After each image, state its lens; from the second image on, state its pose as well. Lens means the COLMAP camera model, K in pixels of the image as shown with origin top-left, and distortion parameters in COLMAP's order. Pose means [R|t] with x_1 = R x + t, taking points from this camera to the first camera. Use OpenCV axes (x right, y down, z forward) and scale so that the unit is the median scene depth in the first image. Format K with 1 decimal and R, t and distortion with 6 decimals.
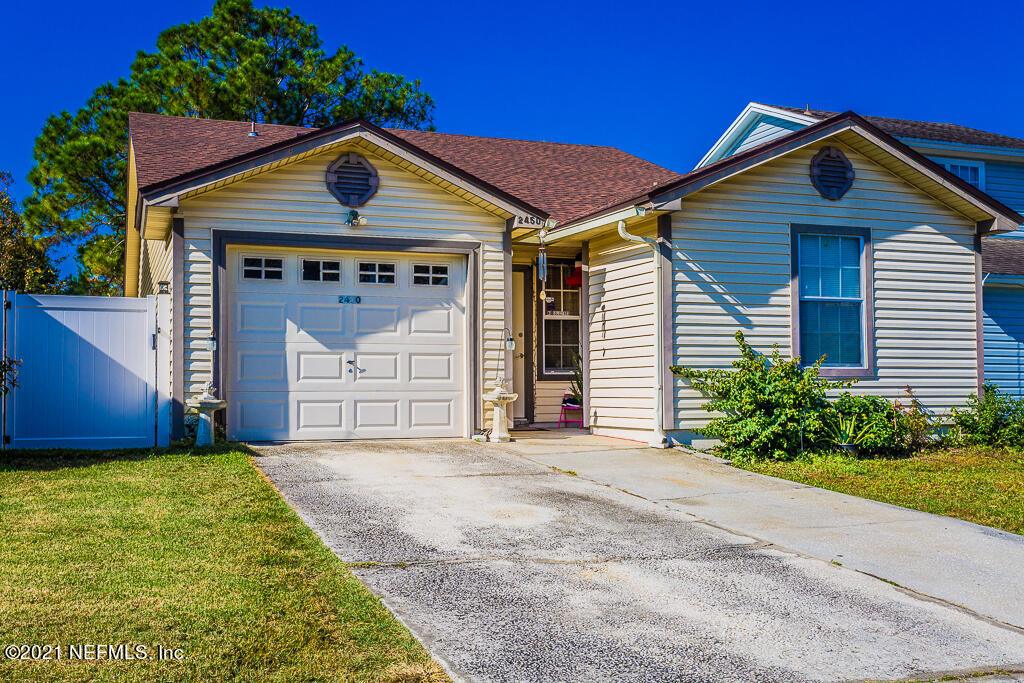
lens RADIAL K [[1039.2, 0, 512.0], [0, 1039.2, 341.5], [0, 0, 1]] dist [0.010345, 0.001975]
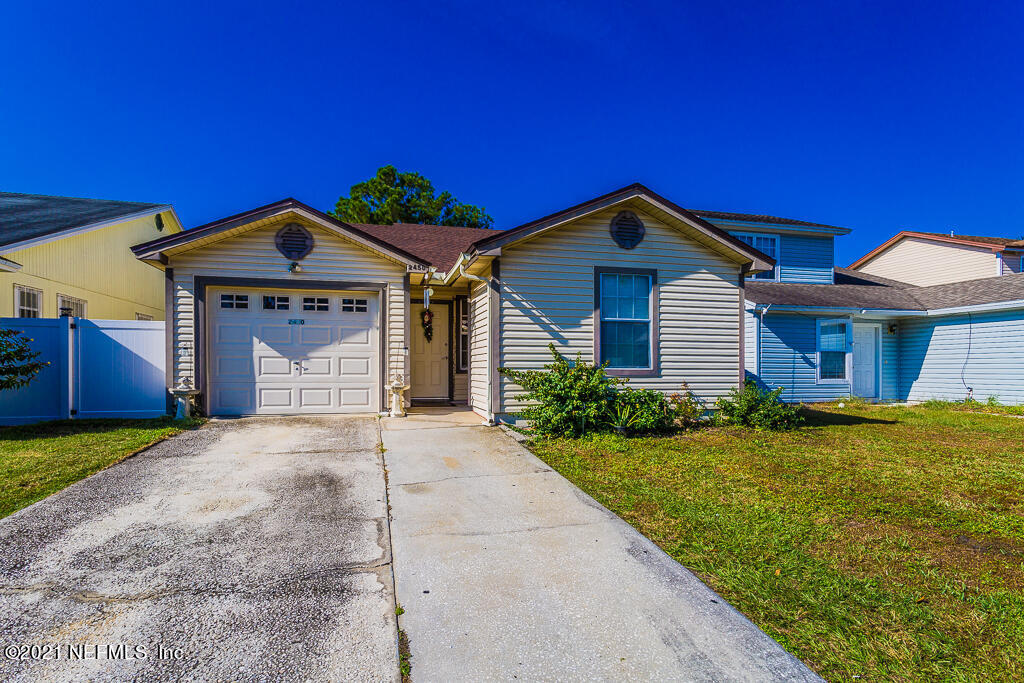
lens RADIAL K [[498.5, 0, 511.8], [0, 498.5, 362.9], [0, 0, 1]] dist [-0.002564, -0.000172]
pose [[0.992033, 0.005629, -0.125849, 0.243932], [-0.001038, 0.999332, 0.036518, -0.007460], [0.125971, -0.036097, 0.991377, 0.316124]]
